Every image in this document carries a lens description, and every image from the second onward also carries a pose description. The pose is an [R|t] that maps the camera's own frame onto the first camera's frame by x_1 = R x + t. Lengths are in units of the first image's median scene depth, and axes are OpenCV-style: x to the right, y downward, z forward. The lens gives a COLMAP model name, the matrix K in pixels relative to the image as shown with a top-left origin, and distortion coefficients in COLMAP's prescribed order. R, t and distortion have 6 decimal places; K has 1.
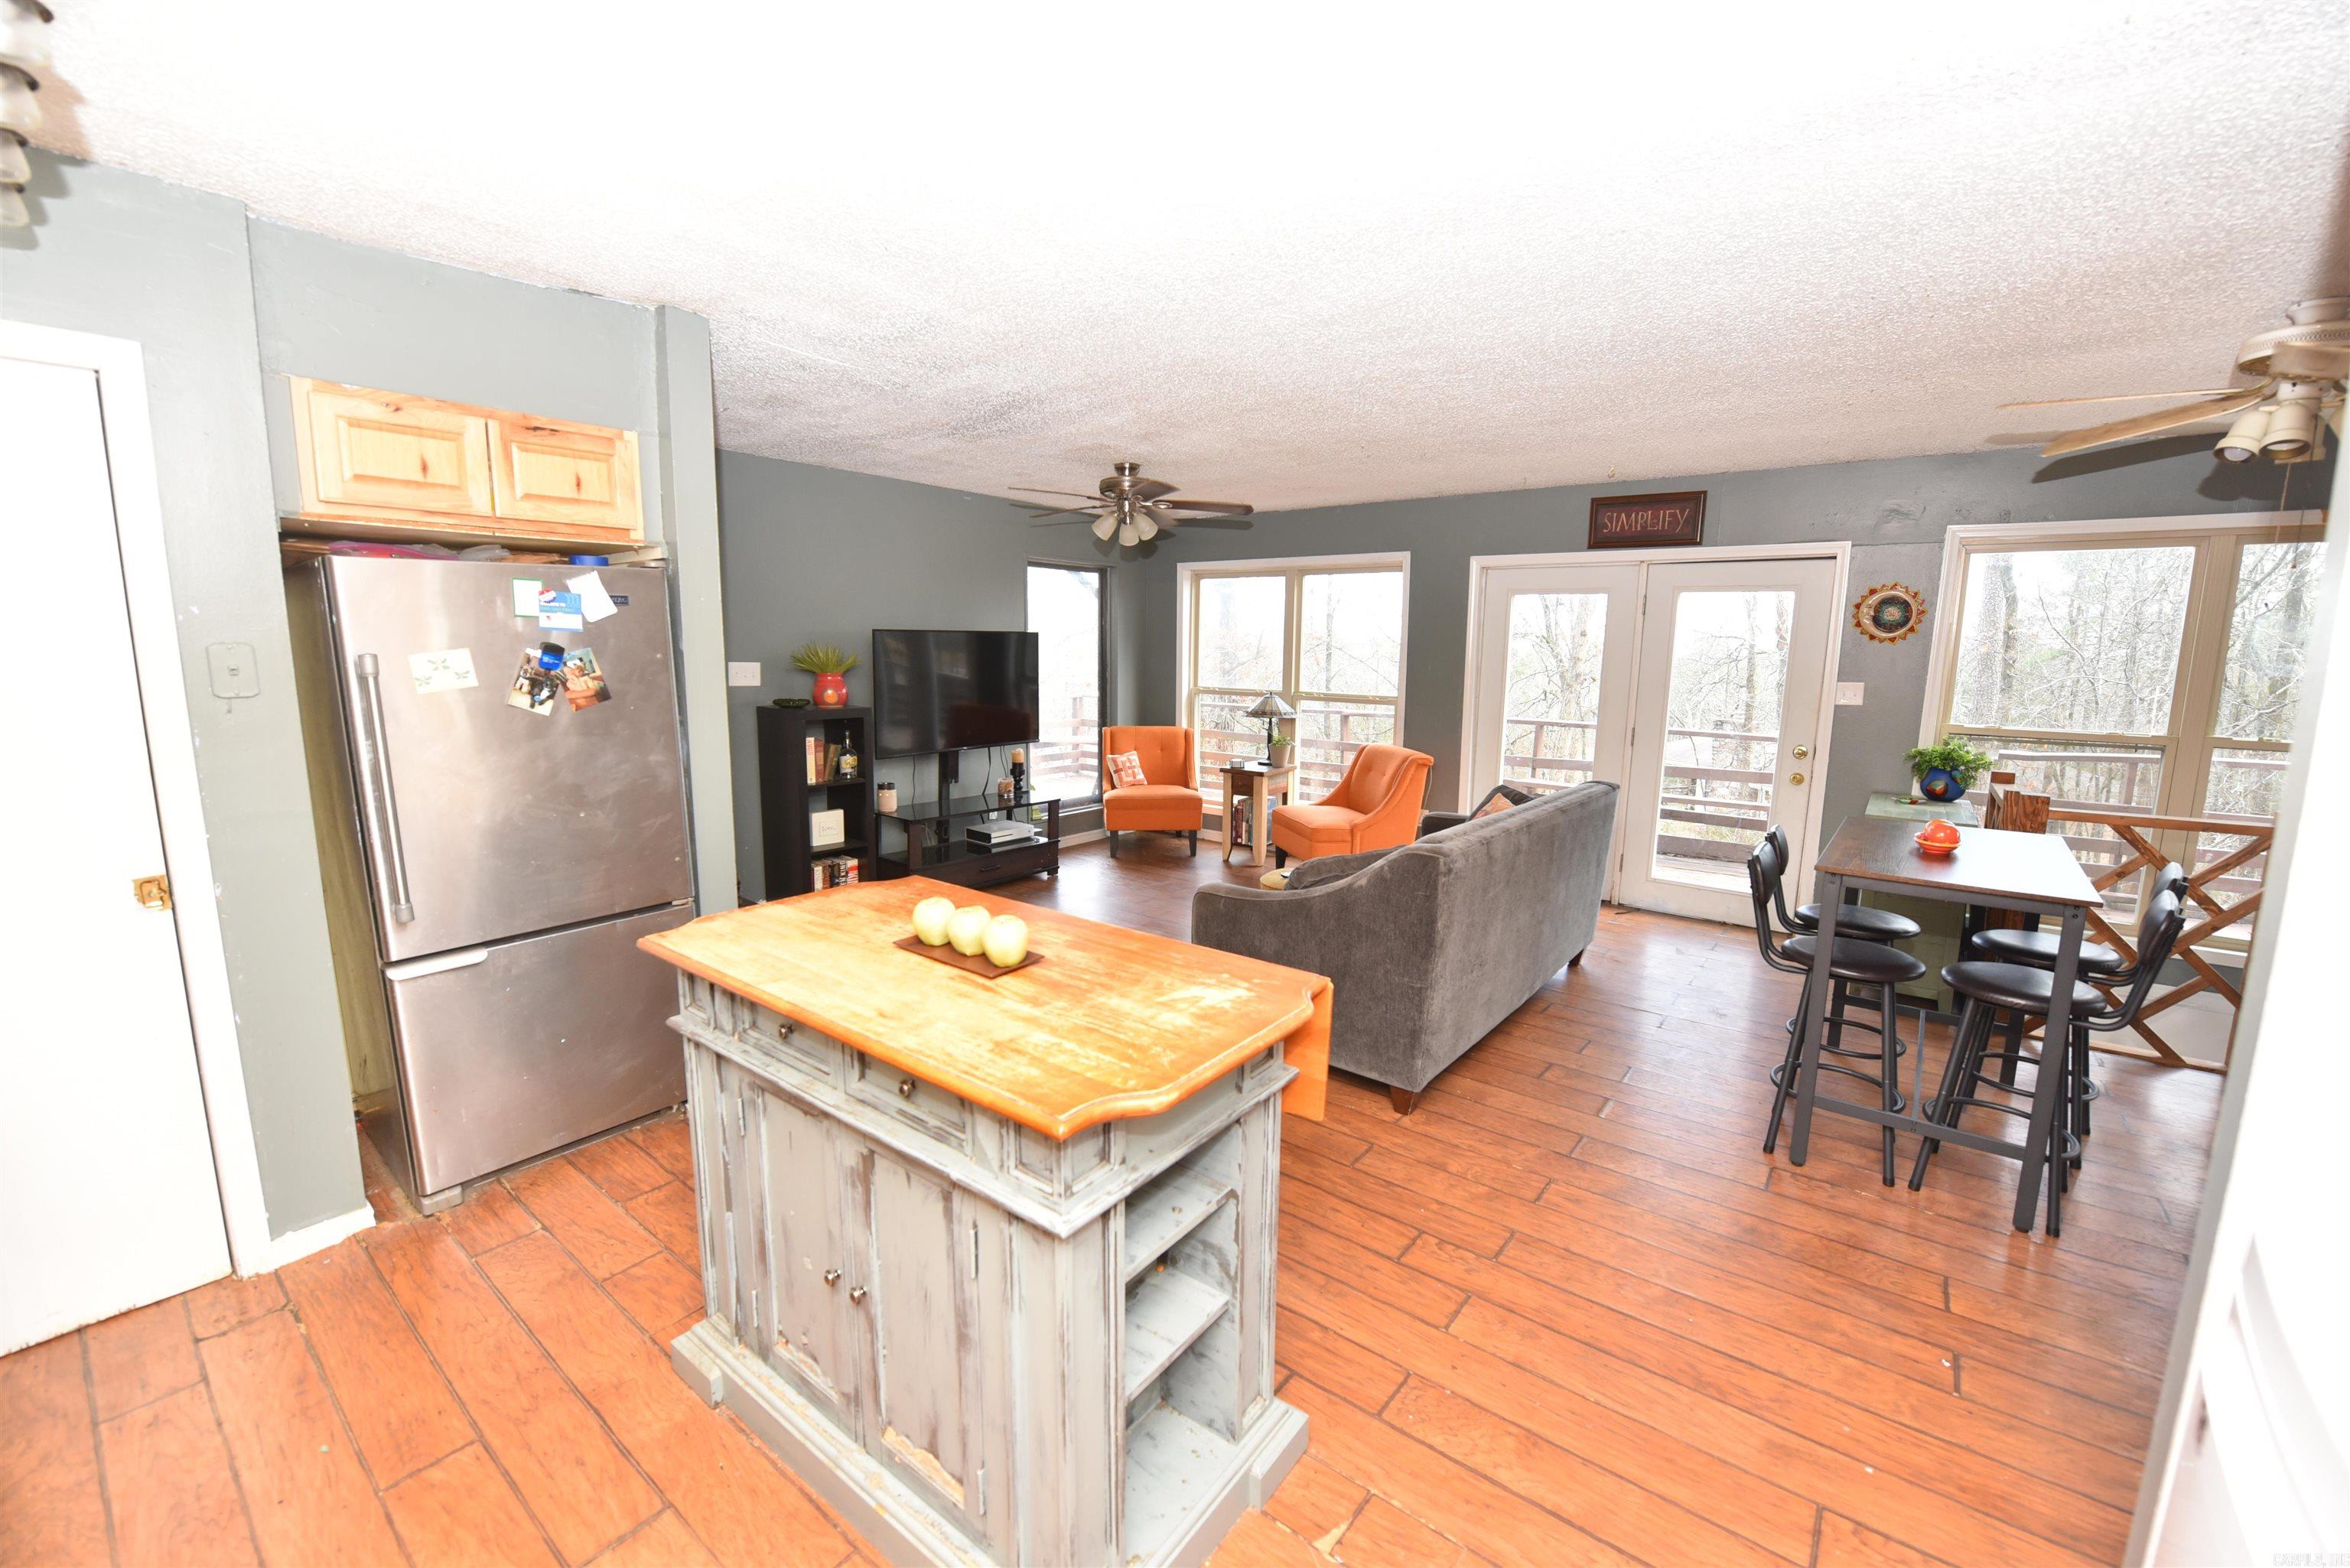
lens RADIAL K [[936.0, 0, 1181.6], [0, 936.0, 786.9], [0, 0, 1]] dist [-0.014864, -0.002084]
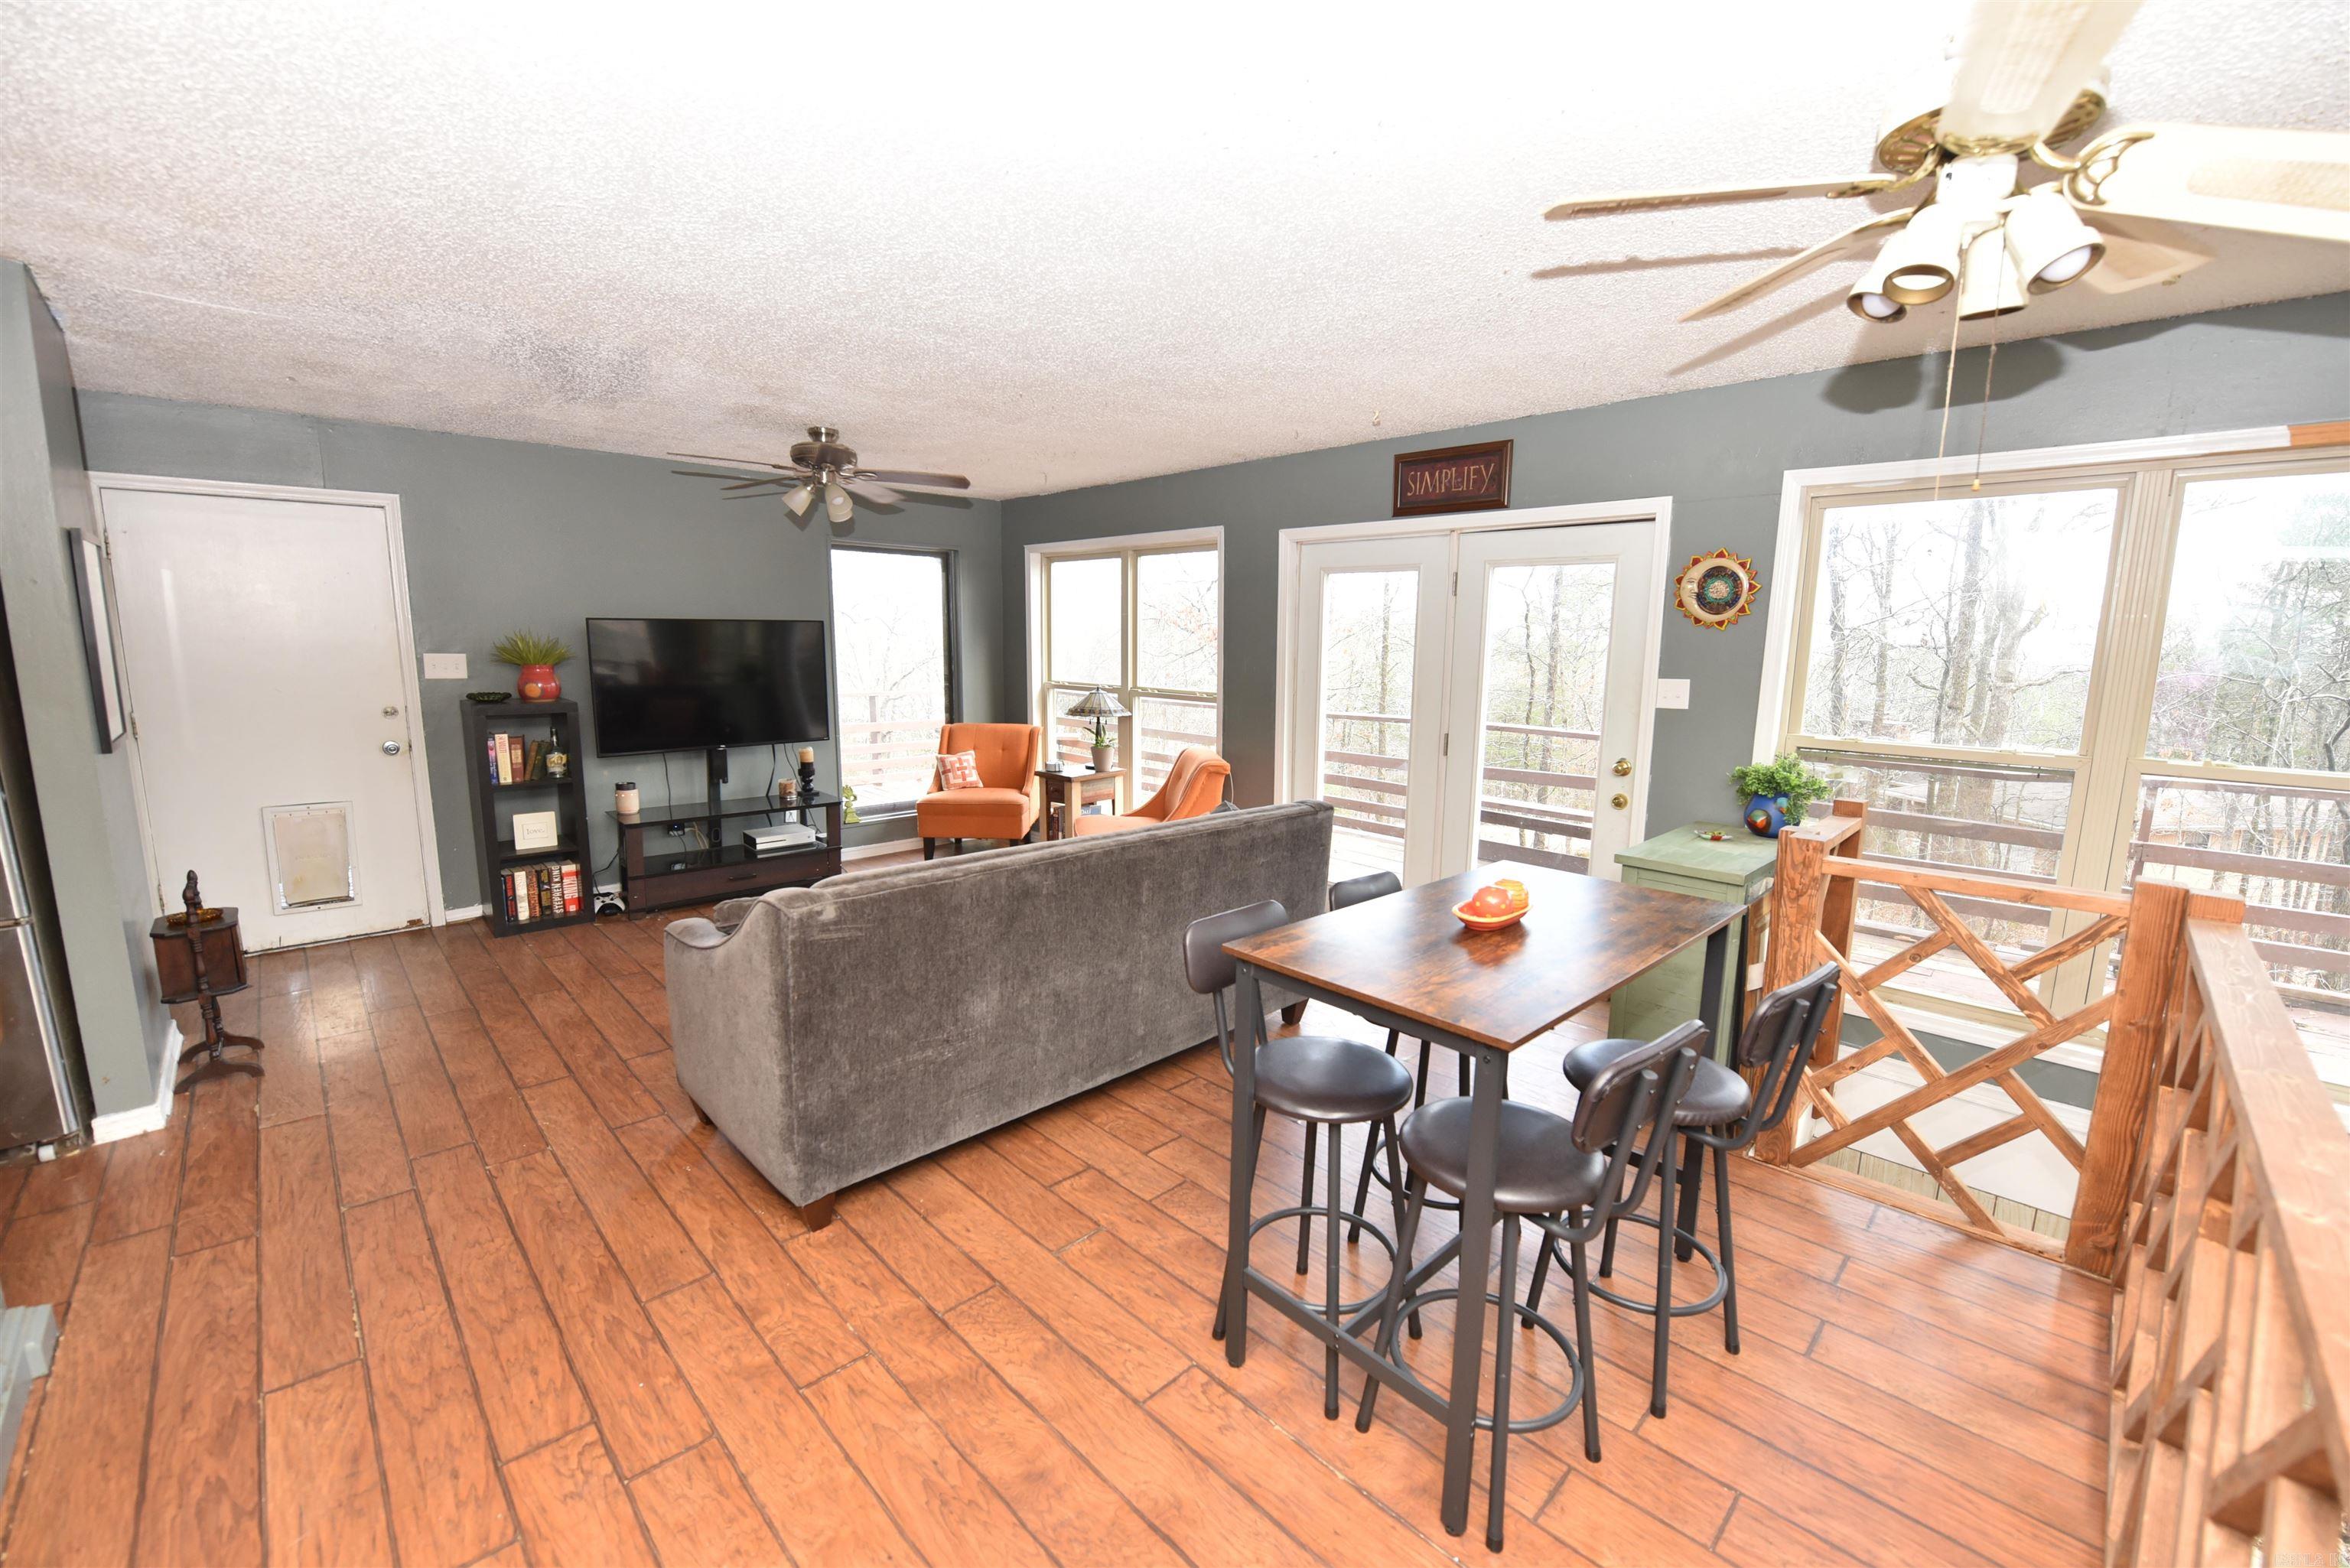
lens RADIAL K [[936.0, 0, 1180.7], [0, 936.0, 785.7], [0, 0, 1]] dist [-0.014864, -0.002084]
pose [[0.991362, 0.020115, -0.129600, 0.382776], [-0.019383, 0.999788, 0.006912, -0.019628], [0.129711, -0.004340, 0.991542, 0.159996]]
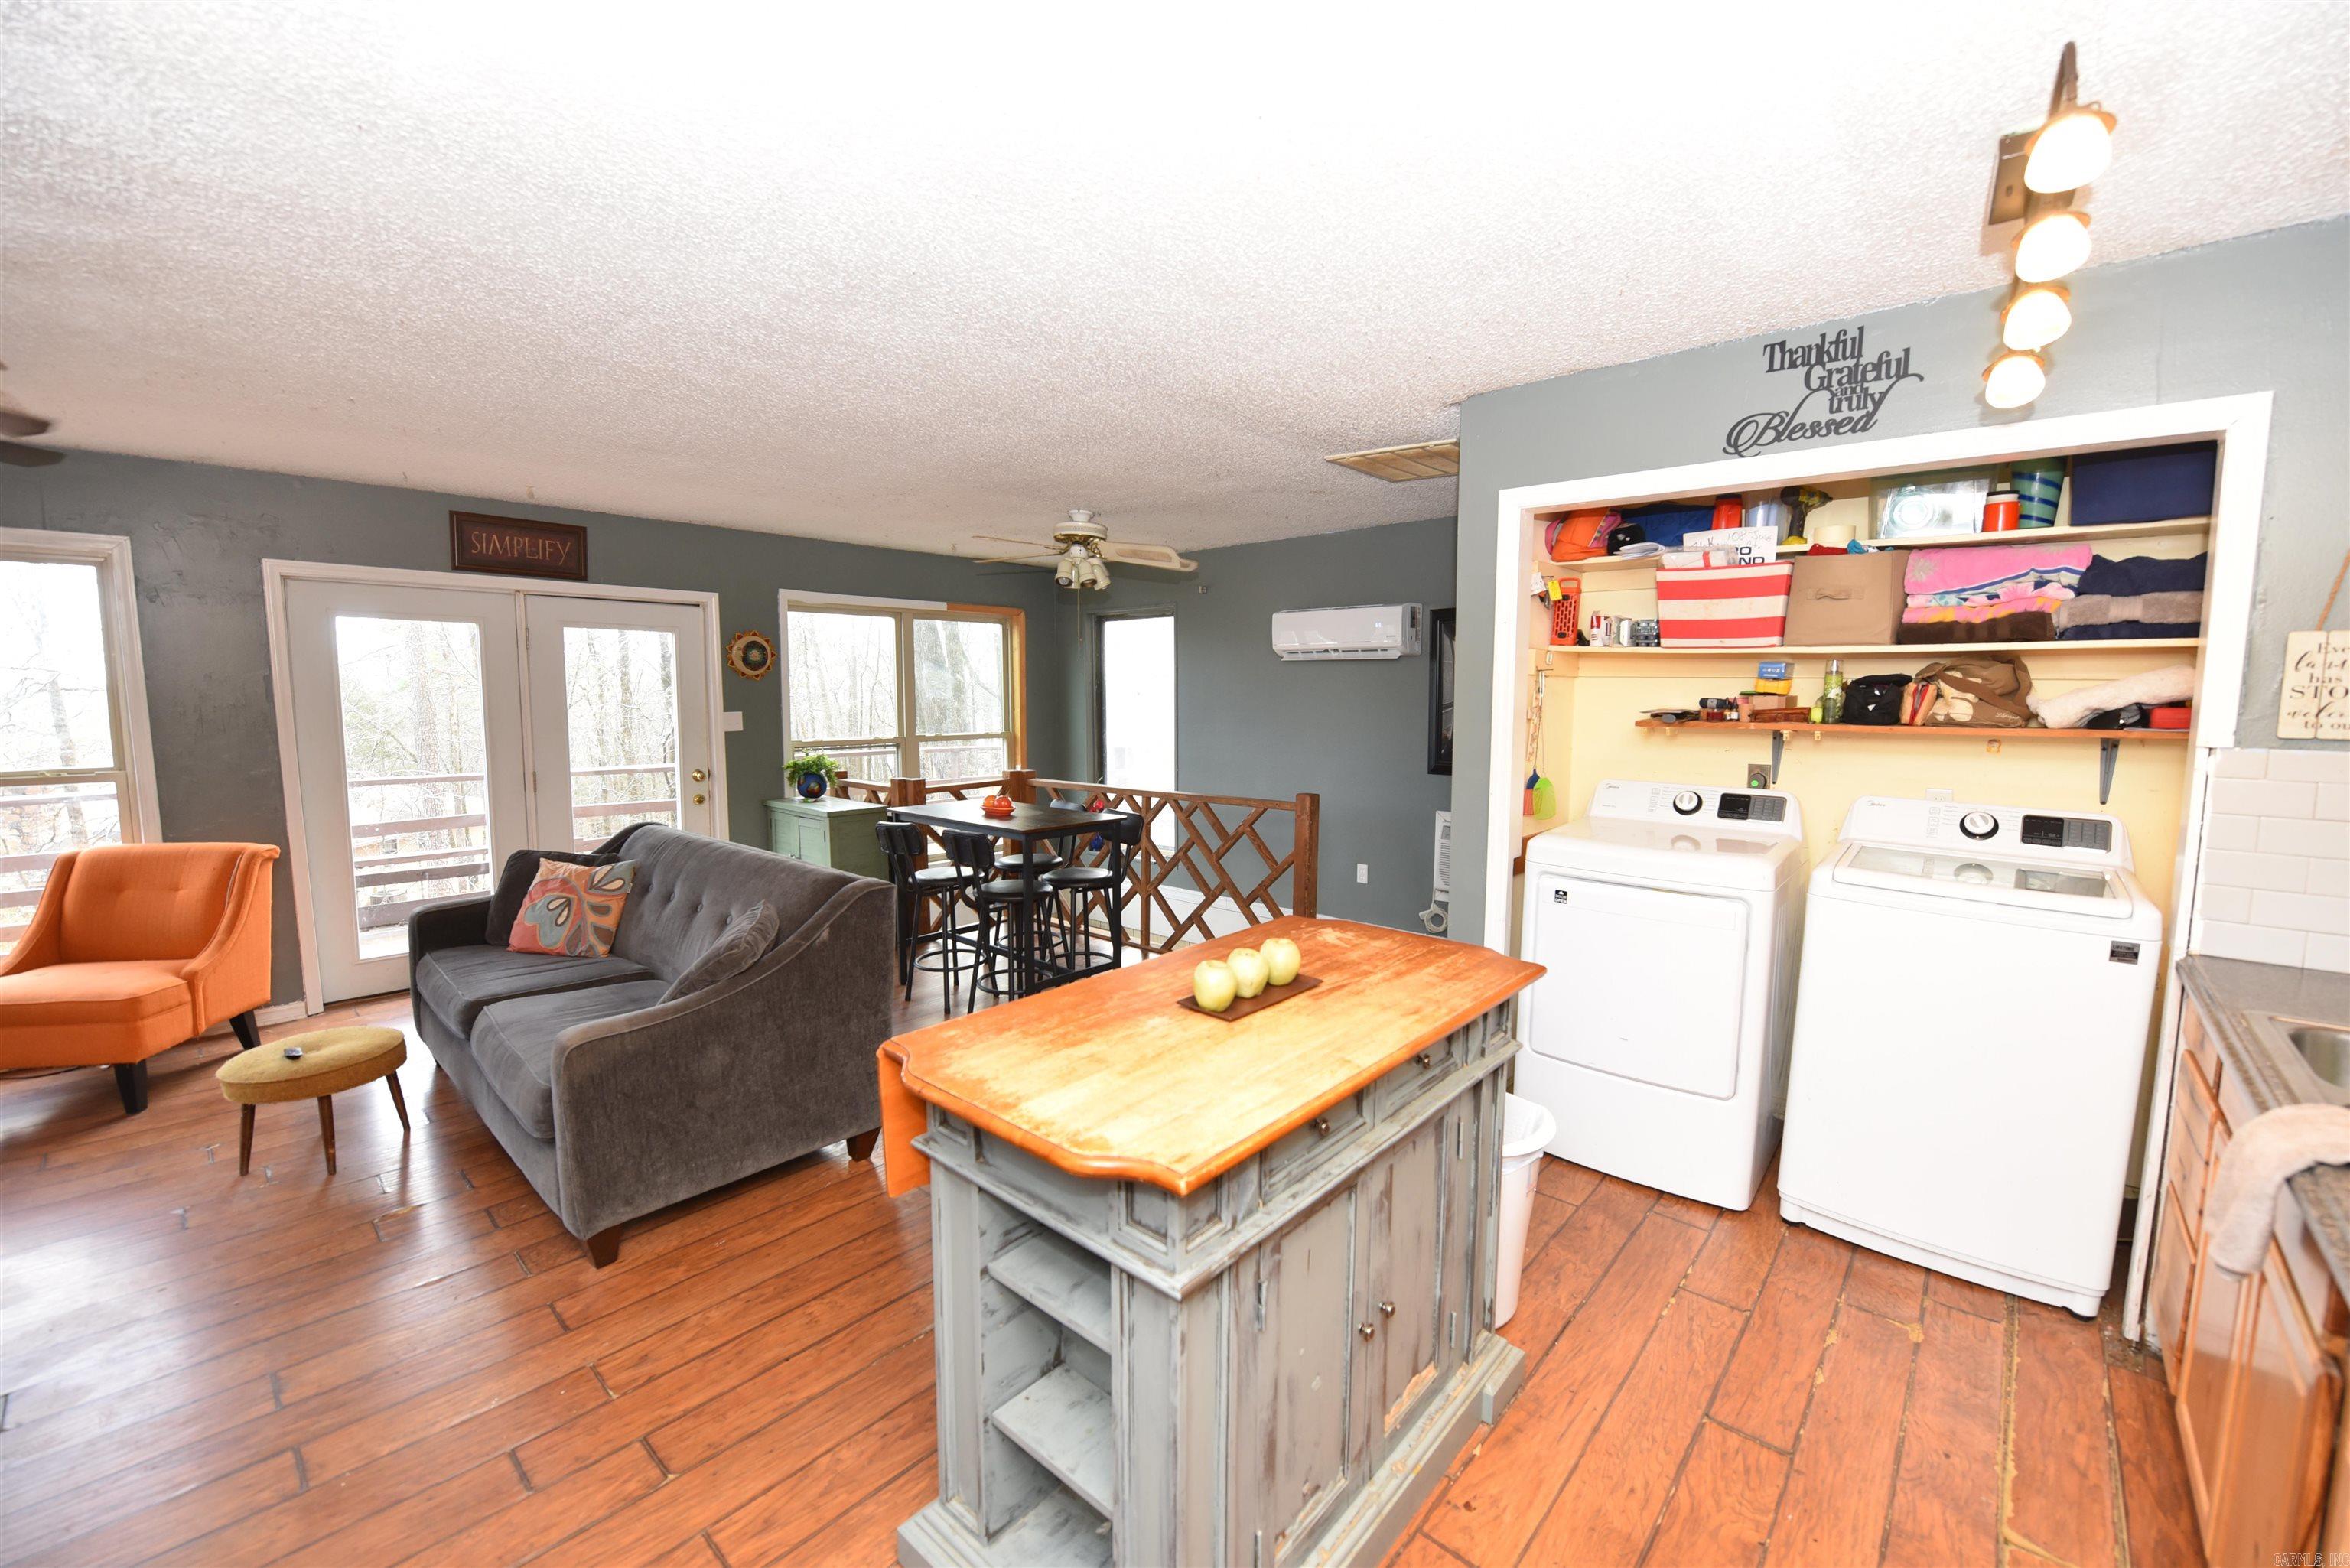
lens RADIAL K [[936.0, 0, 1179.5], [0, 936.0, 791.6], [0, 0, 1]] dist [-0.014864, -0.002084]
pose [[0.068203, -0.119068, 0.990541, -0.403745], [0.145717, 0.983394, 0.108175, -0.053418], [-0.986973, 0.136961, 0.084421, 0.319845]]
